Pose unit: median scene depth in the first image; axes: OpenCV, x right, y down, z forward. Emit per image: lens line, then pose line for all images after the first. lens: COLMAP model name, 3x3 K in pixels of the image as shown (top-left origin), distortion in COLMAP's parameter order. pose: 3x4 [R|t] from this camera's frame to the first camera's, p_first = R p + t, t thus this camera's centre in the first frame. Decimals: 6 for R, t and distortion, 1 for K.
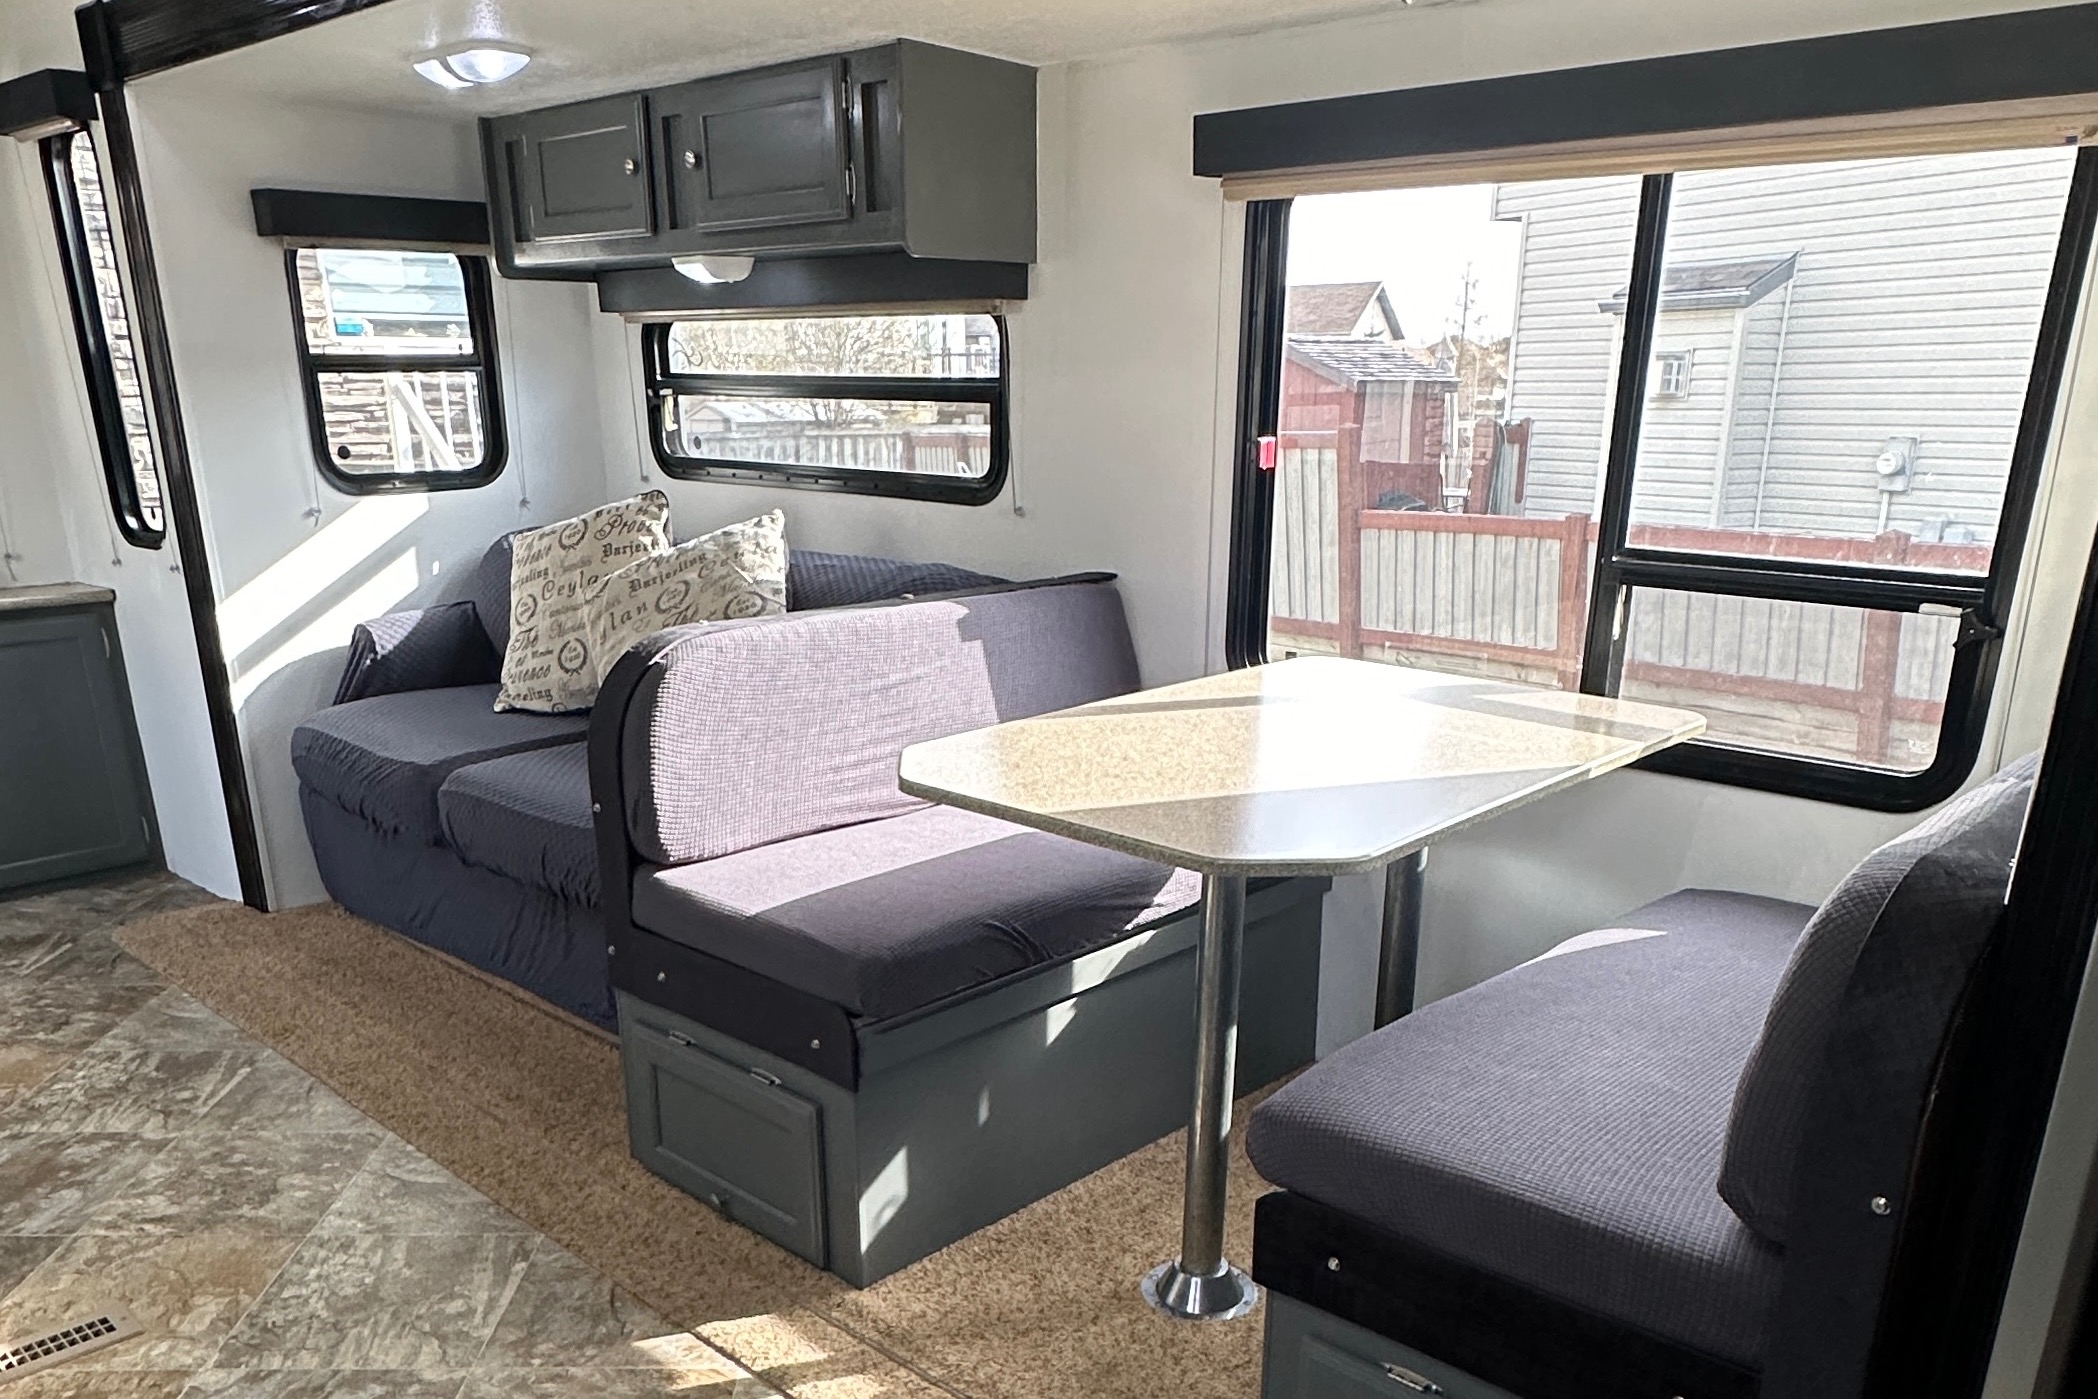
lens RADIAL K [[1597.8, 0, 1031.4], [0, 1597.8, 980.3], [0, 0, 1]] dist [-0.003064, 0.002542]
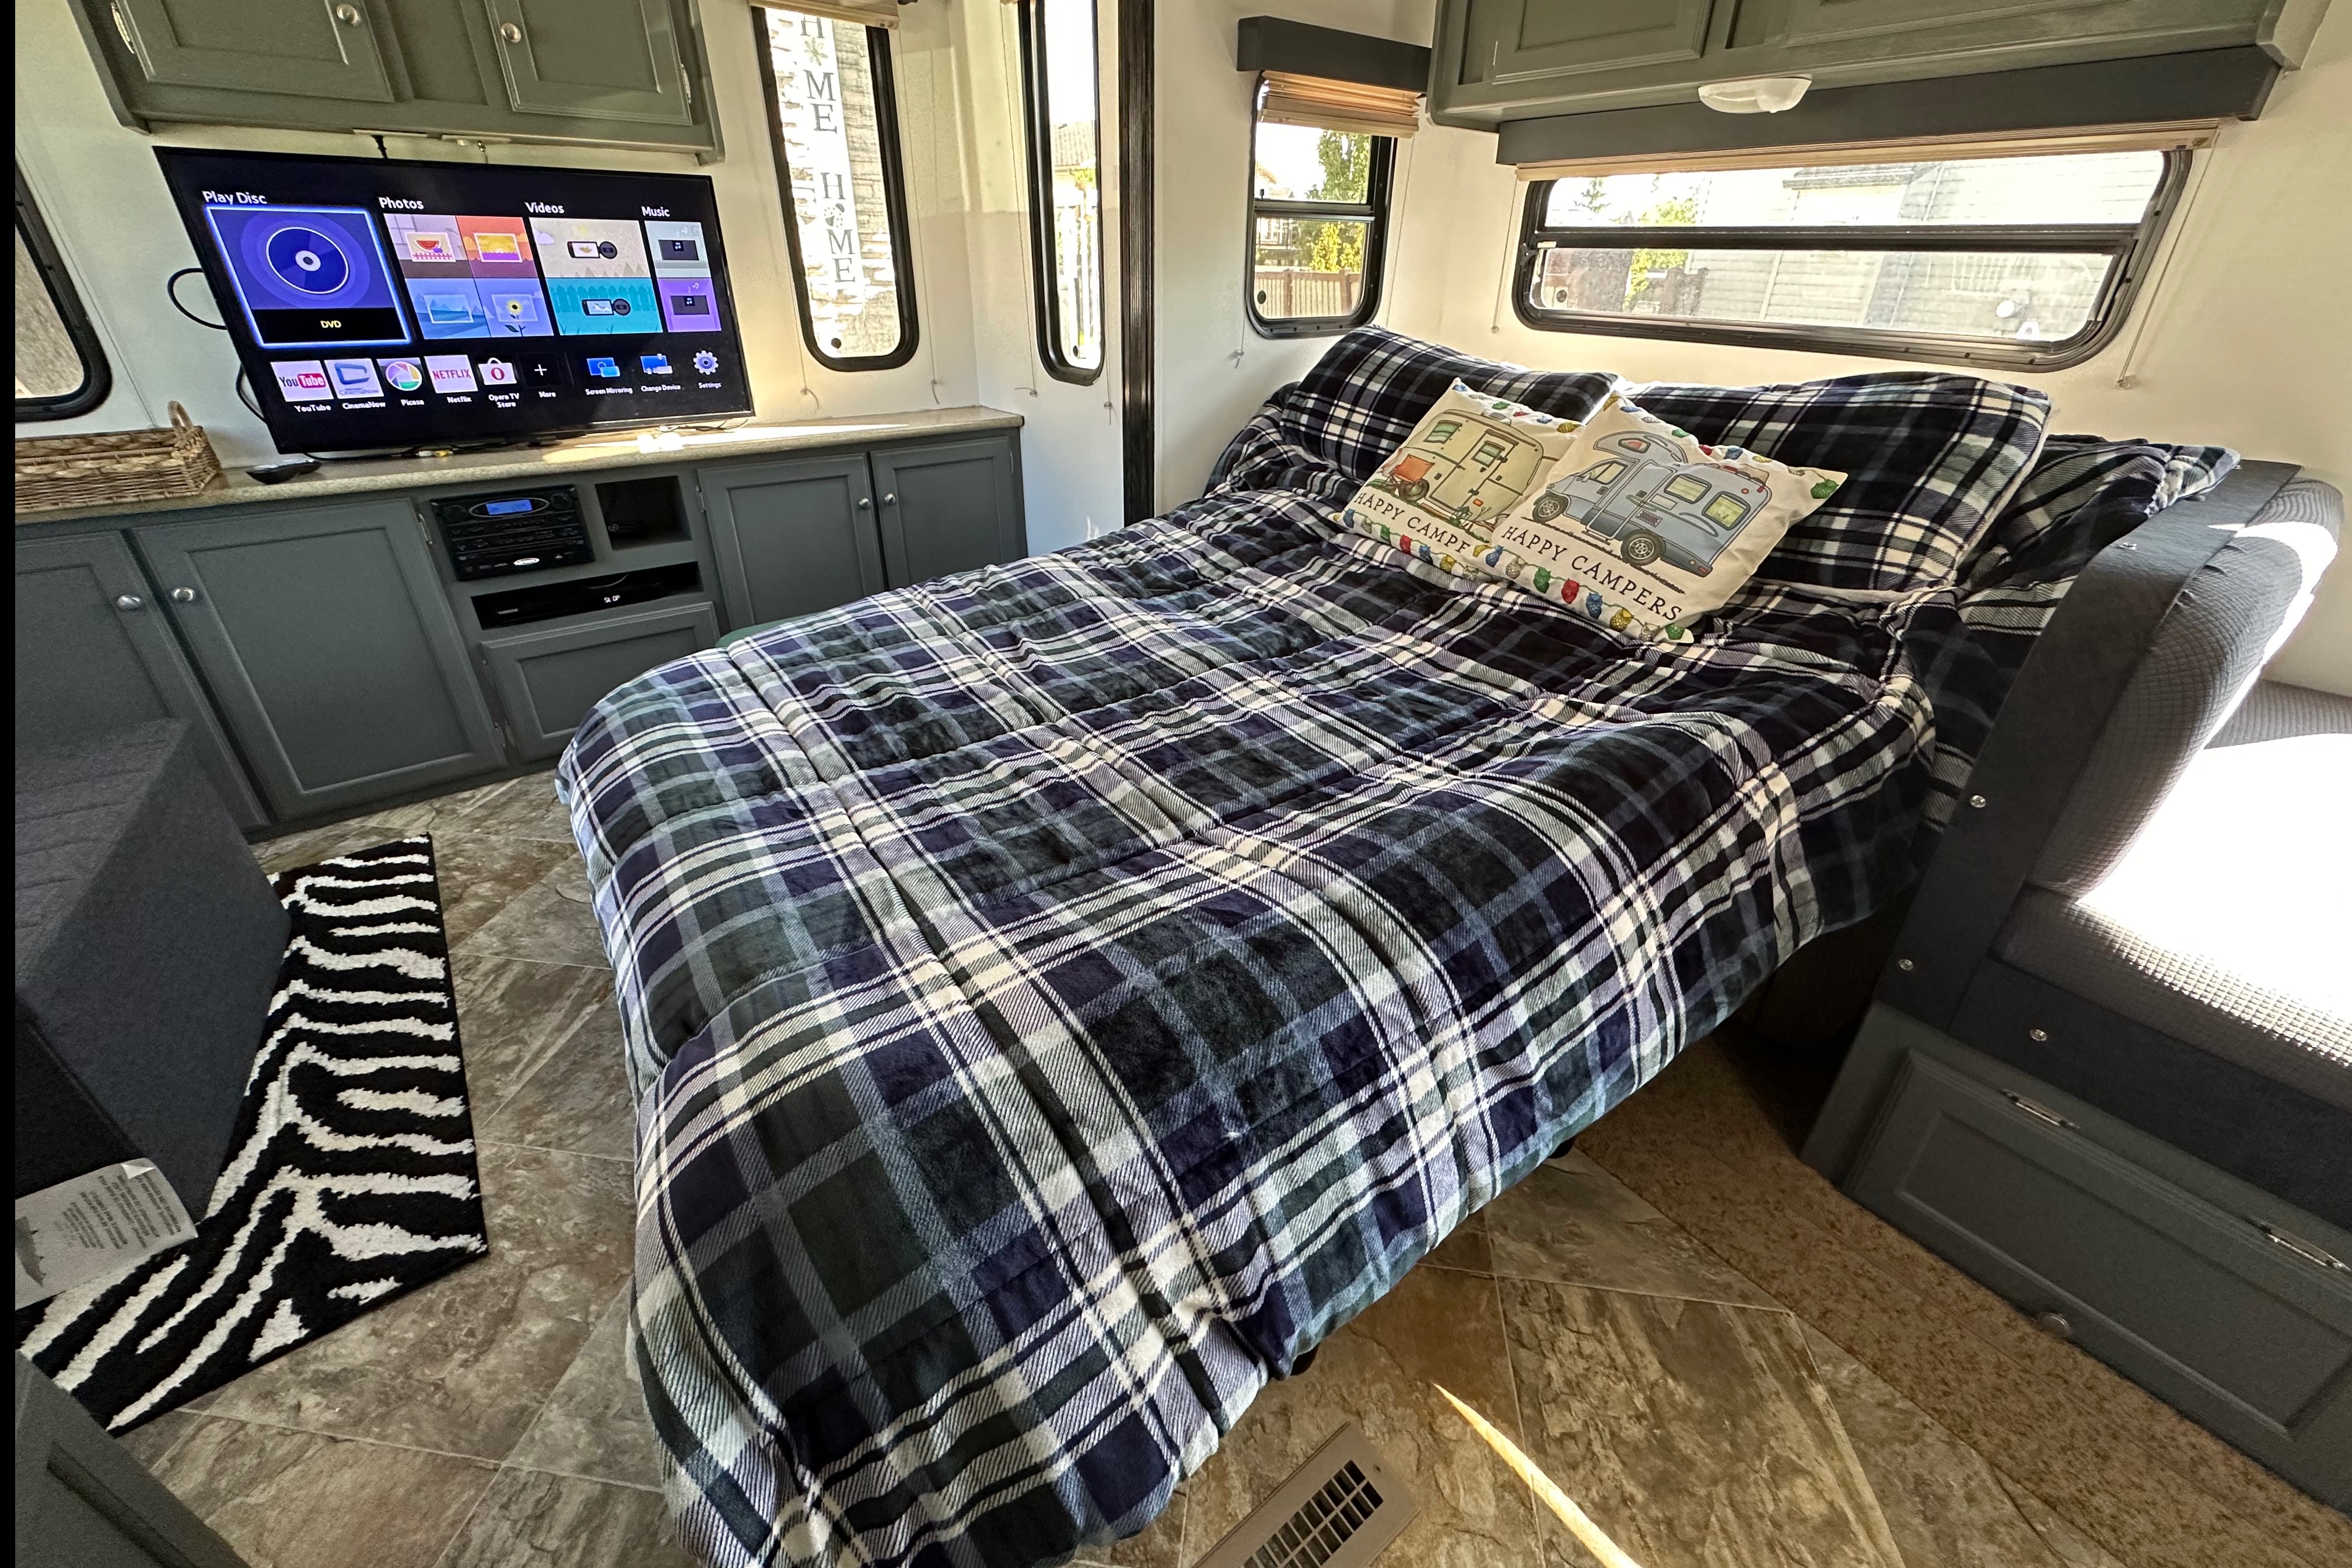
lens RADIAL K [[930.8, 0, 1202.0], [0, 930.8, 724.0], [0, 0, 1]] dist [-0.004173, -0.000601]
pose [[0.989818, 0.077077, -0.119660, -0.462607], [-0.064972, 0.992664, 0.101961, -0.132060], [0.126641, -0.093149, 0.987565, 0.435575]]
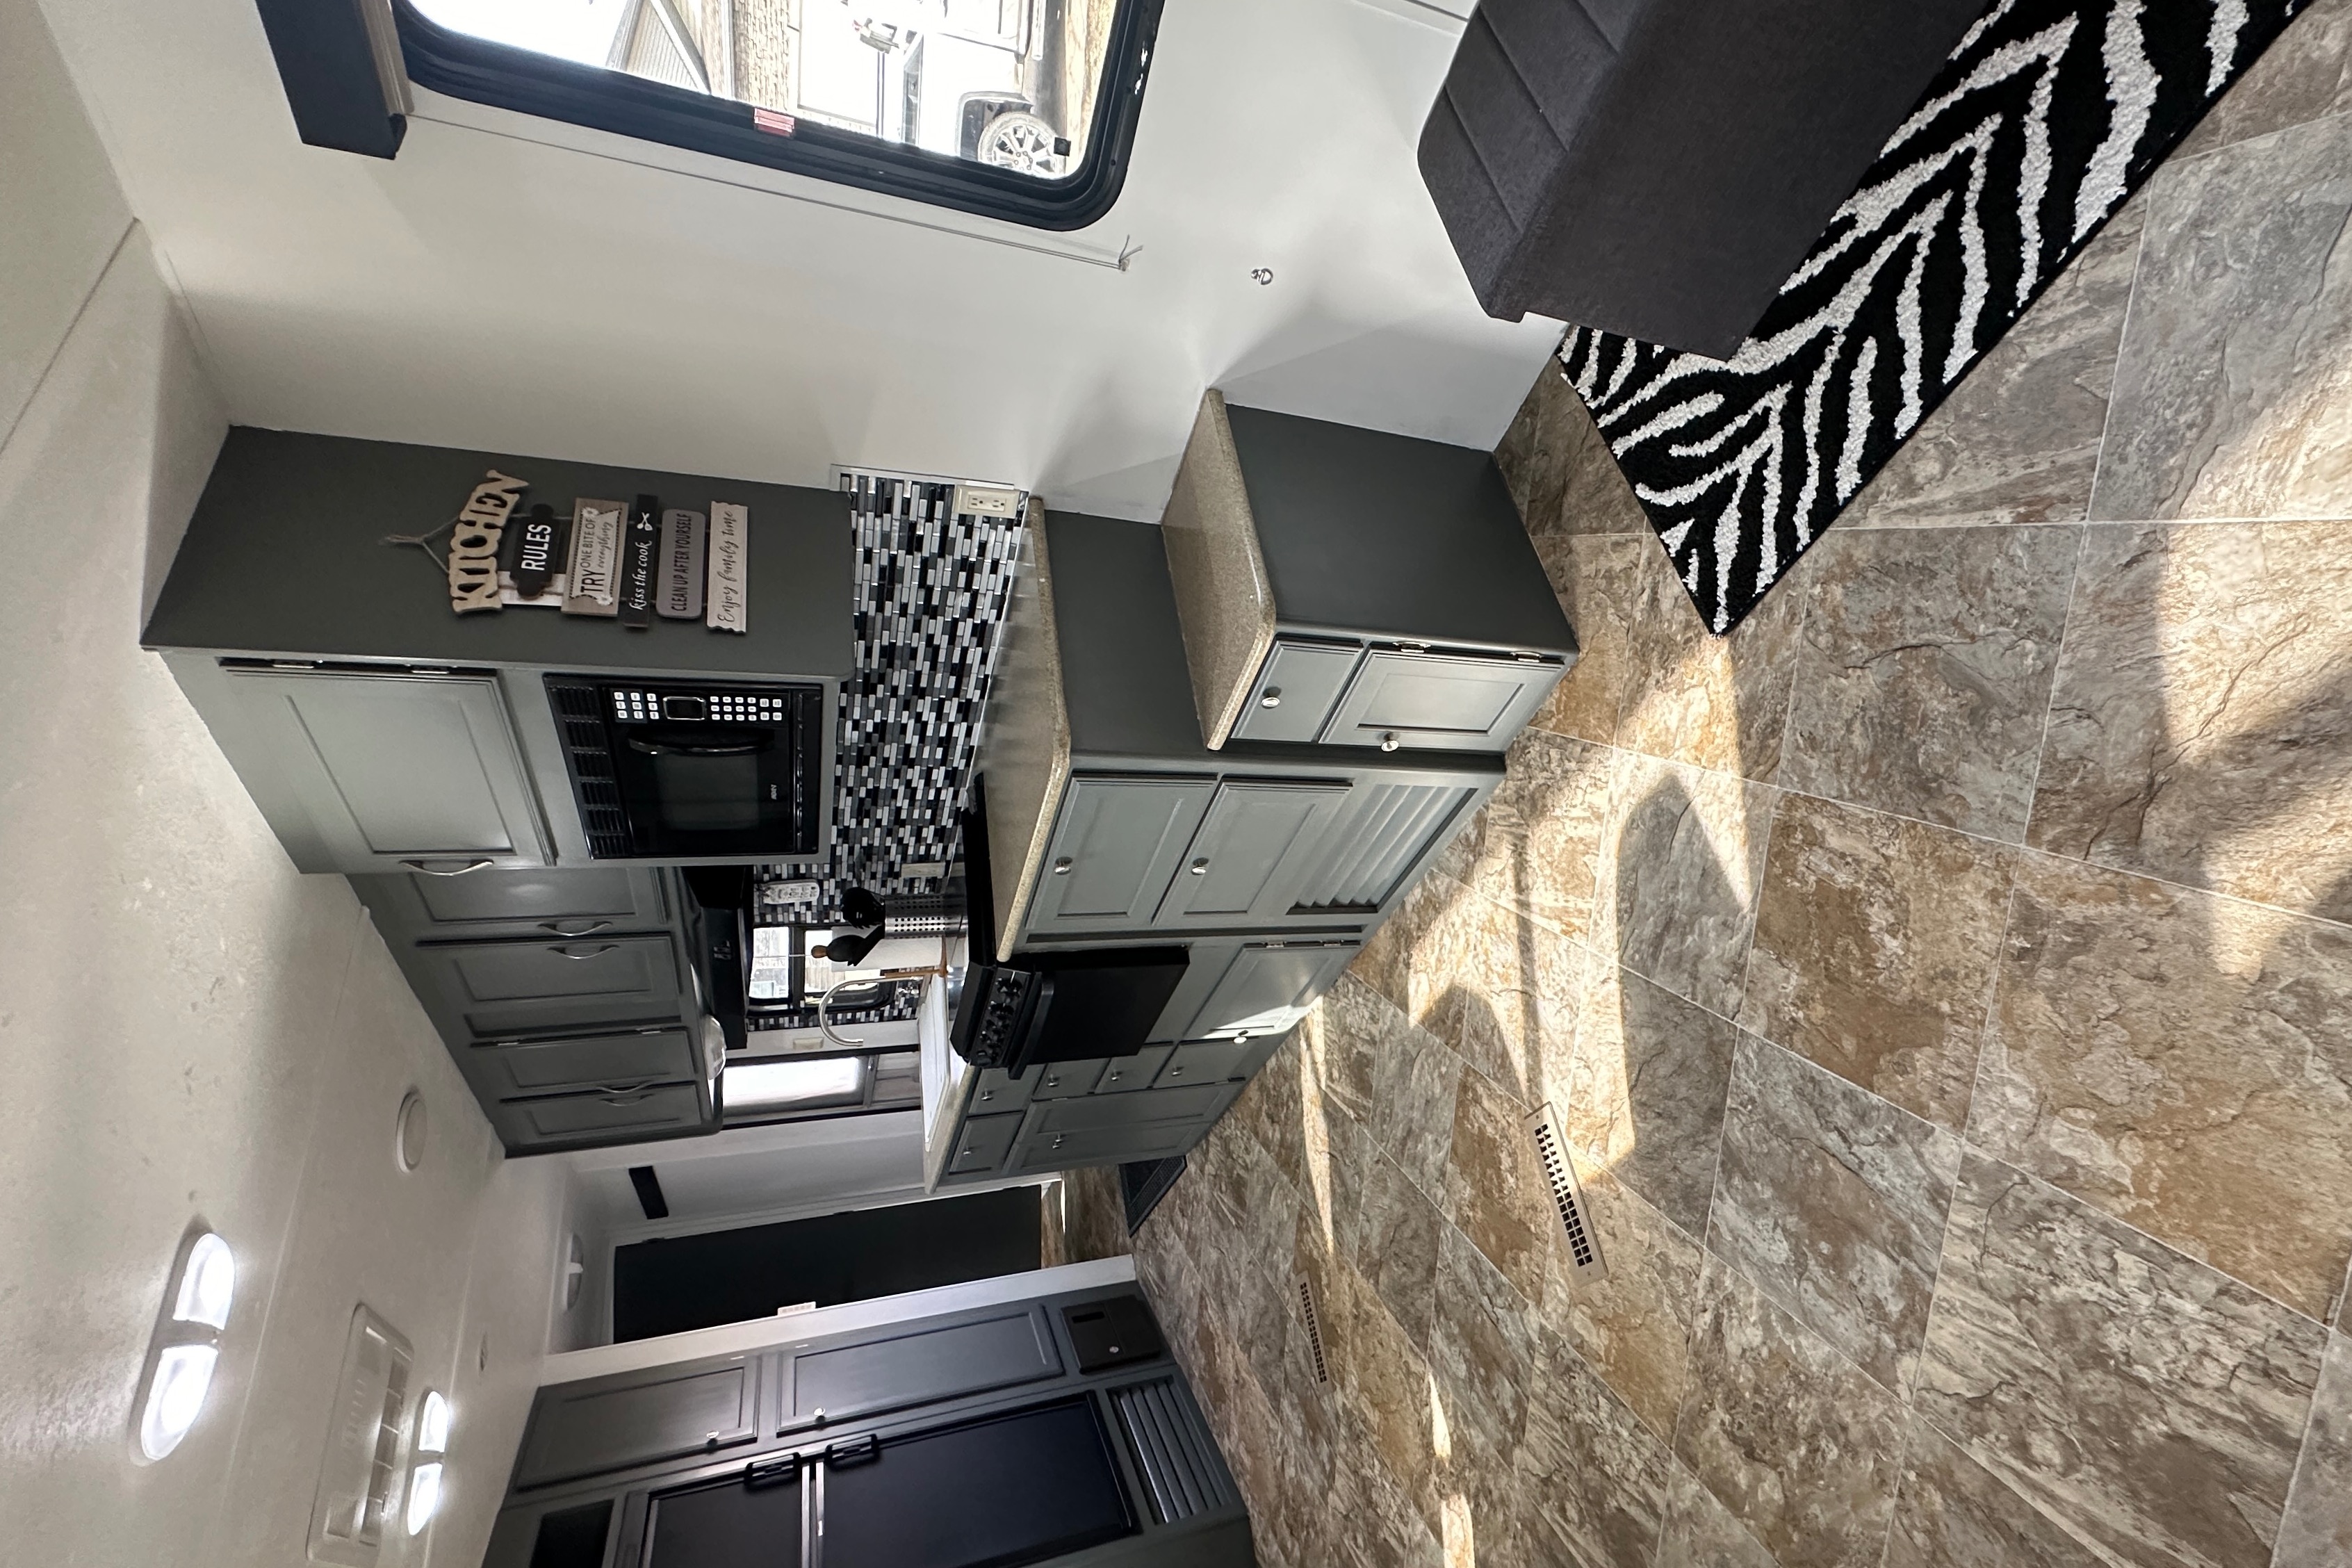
lens RADIAL K [[1109.6, 0, 1312.0], [0, 1109.6, 787.1], [0, 0, 1]] dist [-0.000907, 0.000480]
pose [[-0.098894, 0.977780, 0.184840, -0.798480], [0.711075, -0.060506, 0.700508, -0.390265], [0.696127, 0.200711, -0.689291, 1.013297]]
